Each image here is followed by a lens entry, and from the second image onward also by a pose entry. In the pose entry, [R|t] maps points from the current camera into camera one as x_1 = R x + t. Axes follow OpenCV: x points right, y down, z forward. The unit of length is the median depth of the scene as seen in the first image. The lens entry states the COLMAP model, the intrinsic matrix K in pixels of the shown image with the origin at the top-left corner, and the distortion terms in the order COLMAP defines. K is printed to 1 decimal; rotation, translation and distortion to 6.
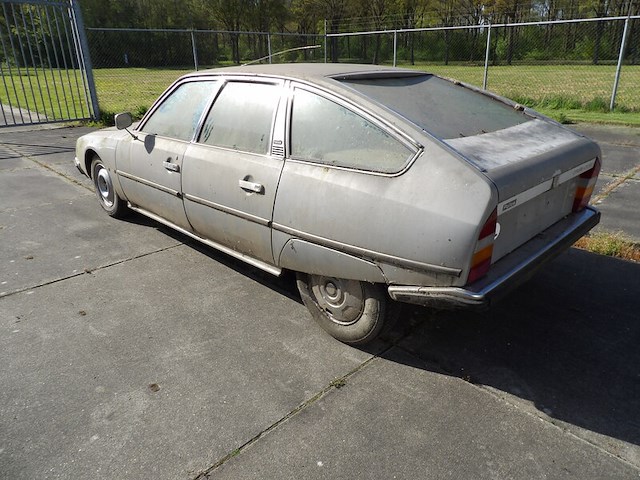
lens RADIAL K [[454.3, 0, 325.9], [0, 454.3, 227.2], [0, 0, 1]] dist [-0.040309, 0.046209]
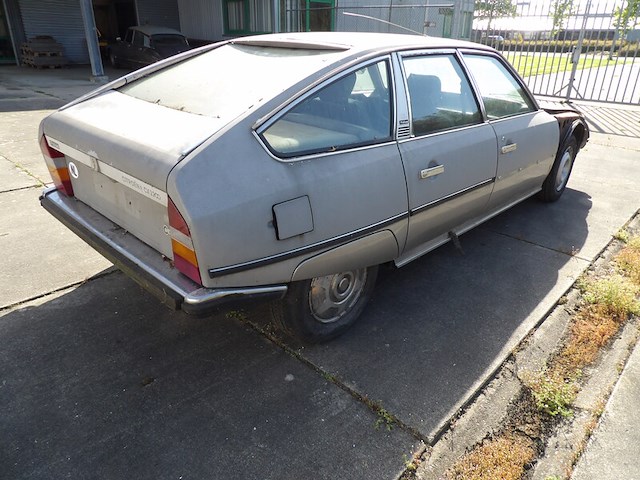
lens RADIAL K [[454.3, 0, 325.9], [0, 454.3, 227.2], [0, 0, 1]] dist [-0.040309, 0.046209]
pose [[0.040022, 0.404606, -0.913615, 1.300497], [-0.371419, 0.854855, 0.362313, -0.452776], [0.927602, 0.324834, 0.184491, 1.223498]]
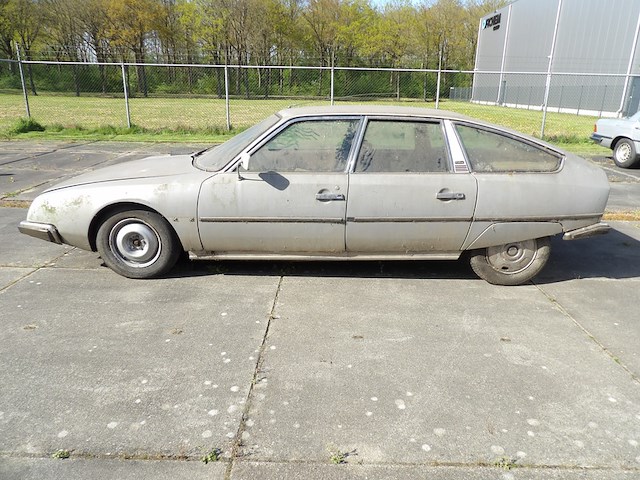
lens RADIAL K [[454.3, 0, 325.9], [0, 454.3, 227.2], [0, 0, 1]] dist [-0.040309, 0.046209]
pose [[0.717791, -0.174809, 0.673956, -1.472919], [0.217984, 0.975728, 0.020920, -0.115854], [-0.661255, 0.131896, 0.738475, 0.266895]]
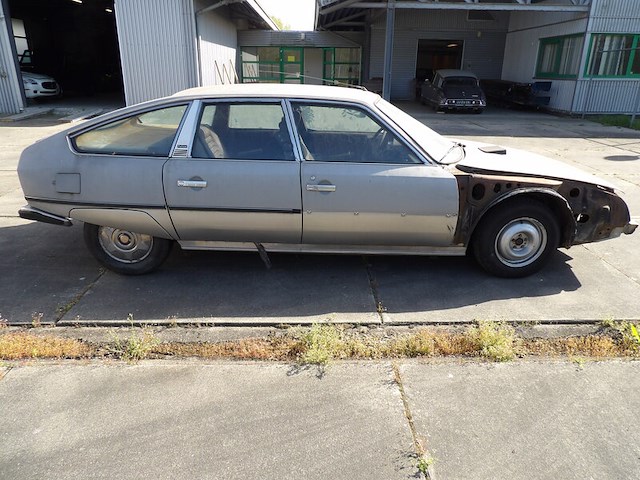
lens RADIAL K [[453.1, 0, 320.0], [0, 453.1, 222.0], [0, 0, 1]] dist [-0.004250, 0.005287]
pose [[-0.681571, 0.238792, -0.691693, 1.082172], [-0.262922, 0.802216, 0.536023, -1.023235], [0.682886, 0.547199, -0.483984, 2.555863]]
